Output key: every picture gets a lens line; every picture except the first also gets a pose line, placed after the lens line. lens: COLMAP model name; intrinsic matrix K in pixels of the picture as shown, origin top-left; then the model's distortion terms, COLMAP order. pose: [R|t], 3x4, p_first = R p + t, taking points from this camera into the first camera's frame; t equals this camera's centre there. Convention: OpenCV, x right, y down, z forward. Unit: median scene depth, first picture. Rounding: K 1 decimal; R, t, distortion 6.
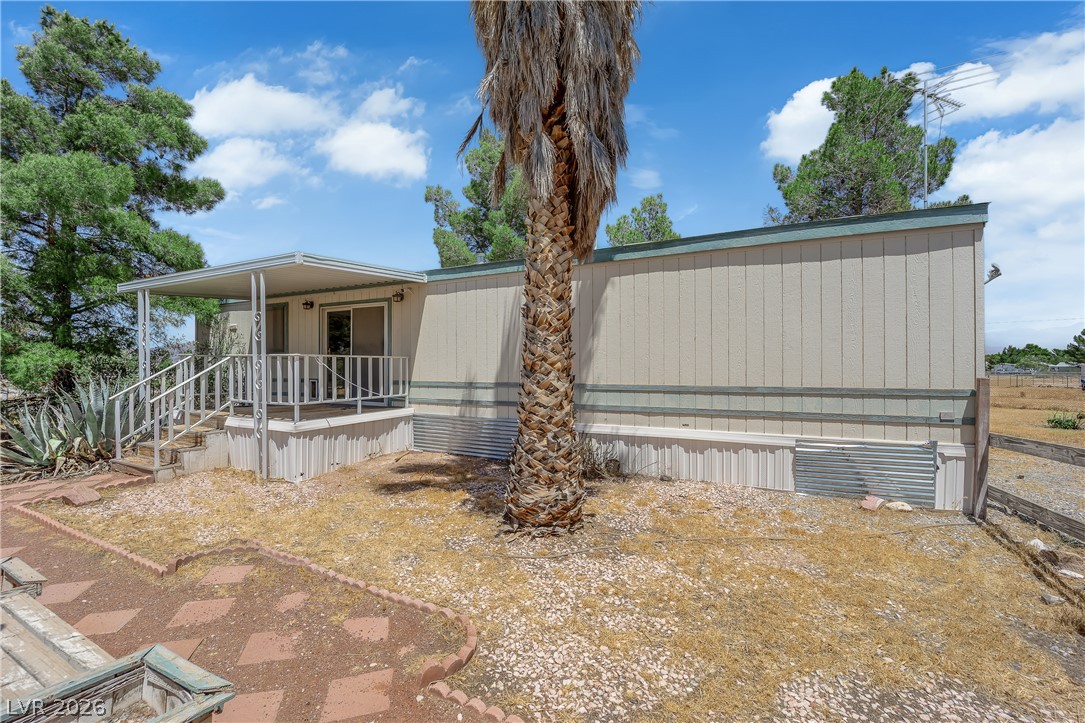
lens RADIAL K [[443.9, 0, 542.6], [0, 443.9, 365.4], [0, 0, 1]] dist [-0.001074, -0.000321]
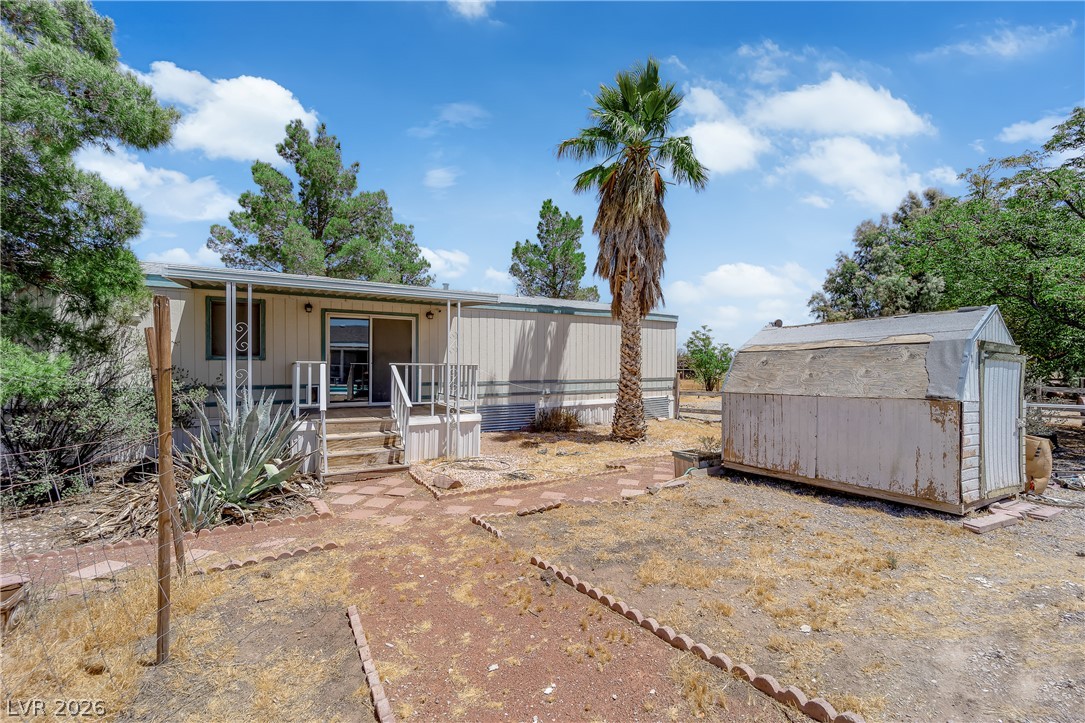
lens RADIAL K [[443.9, 0, 541.7], [0, 443.9, 364.4], [0, 0, 1]] dist [-0.001074, -0.000321]
pose [[0.552174, 0.002902, 0.833724, -1.473476], [-0.003900, 0.999992, -0.000898, -0.019227], [-0.833720, -0.002756, 0.552181, 0.059832]]
